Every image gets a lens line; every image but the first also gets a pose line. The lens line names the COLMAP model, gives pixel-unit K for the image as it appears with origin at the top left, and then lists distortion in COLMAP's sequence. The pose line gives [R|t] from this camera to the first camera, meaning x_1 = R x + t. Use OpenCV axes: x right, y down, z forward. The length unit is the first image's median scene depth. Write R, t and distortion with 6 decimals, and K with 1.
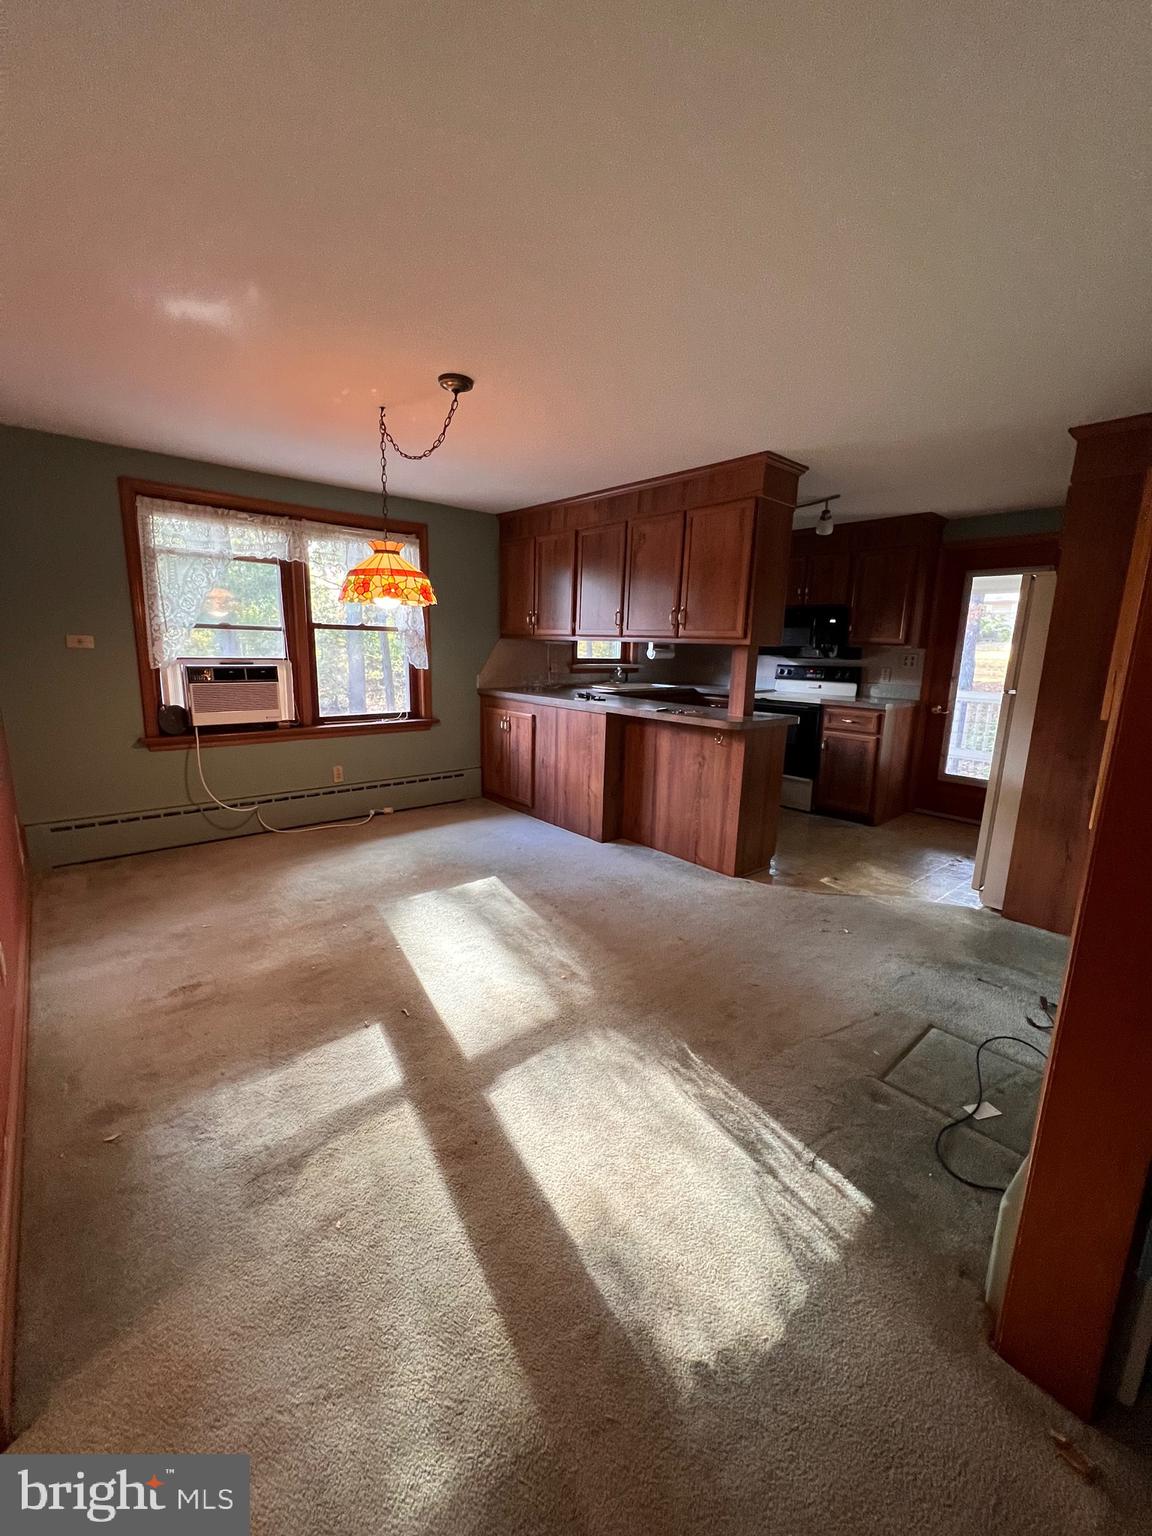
lens RADIAL K [[614.4, 0, 580.7], [0, 614.4, 763.9], [0, 0, 1]] dist [-0.000490, 0.000318]
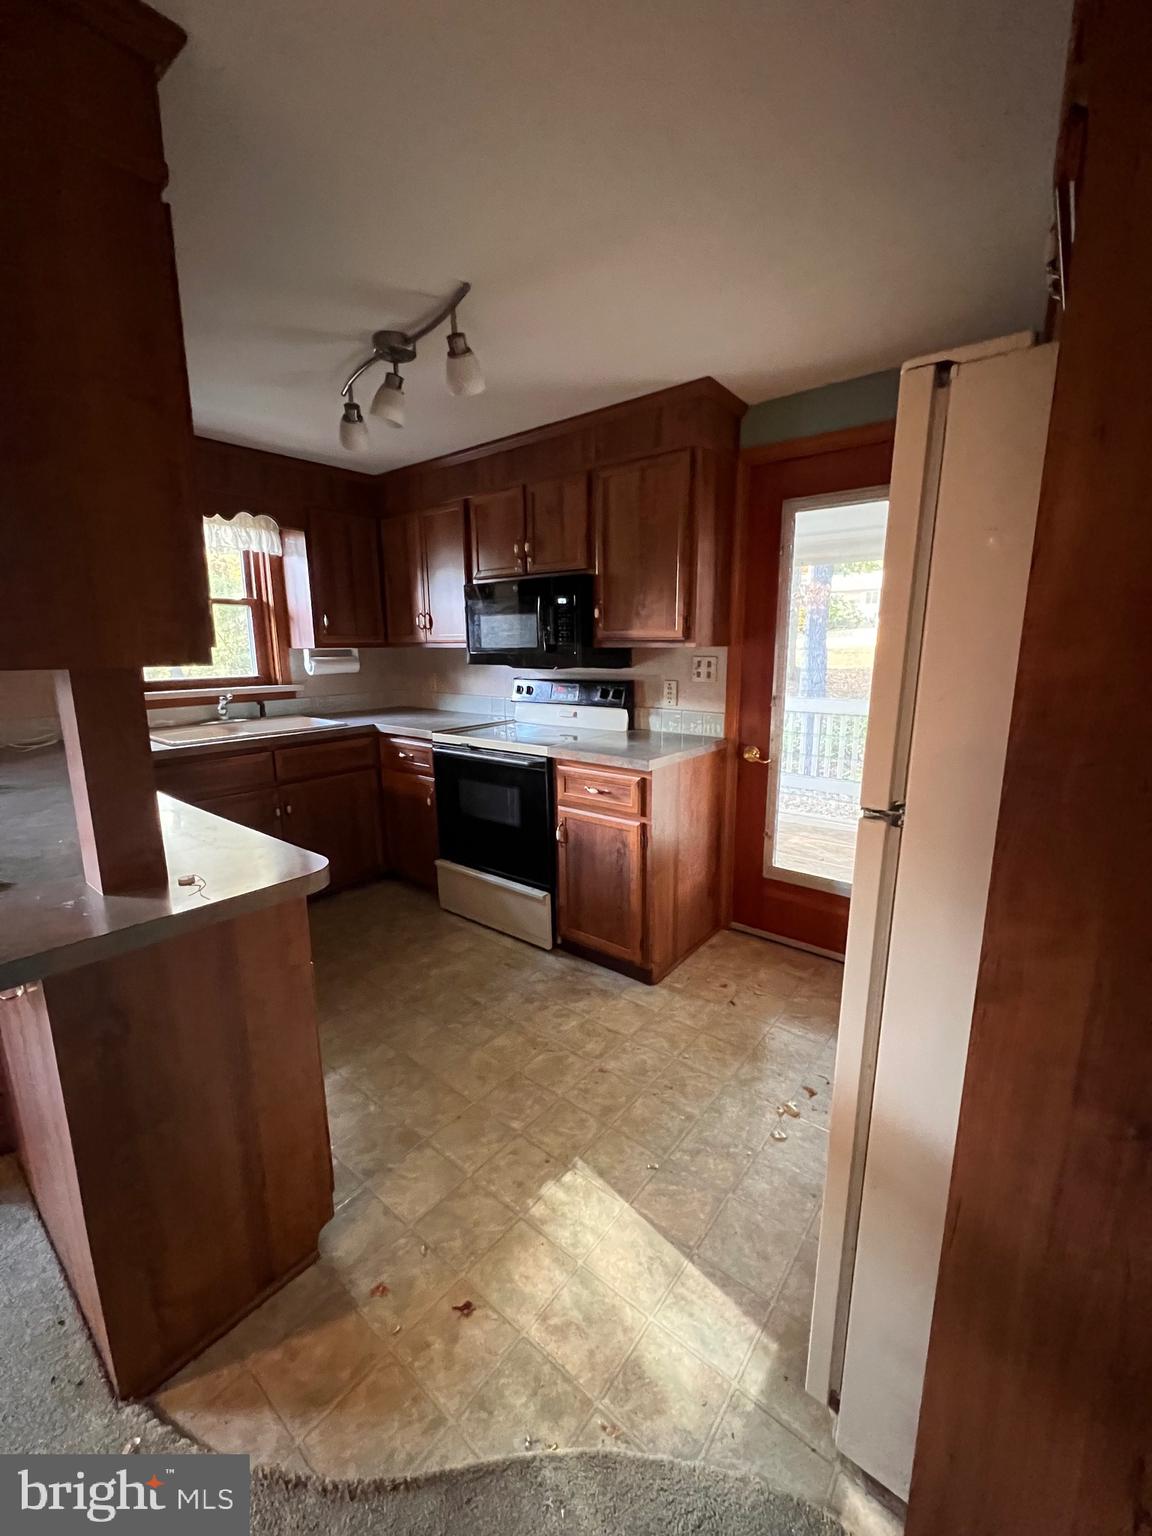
lens RADIAL K [[614.4, 0, 580.7], [0, 614.4, 763.9], [0, 0, 1]] dist [-0.000490, 0.000318]
pose [[0.983017, -0.064501, 0.171806, 0.327354], [0.063348, 0.997917, 0.012190, -0.096432], [-0.172235, -0.001100, 0.985055, 0.473099]]
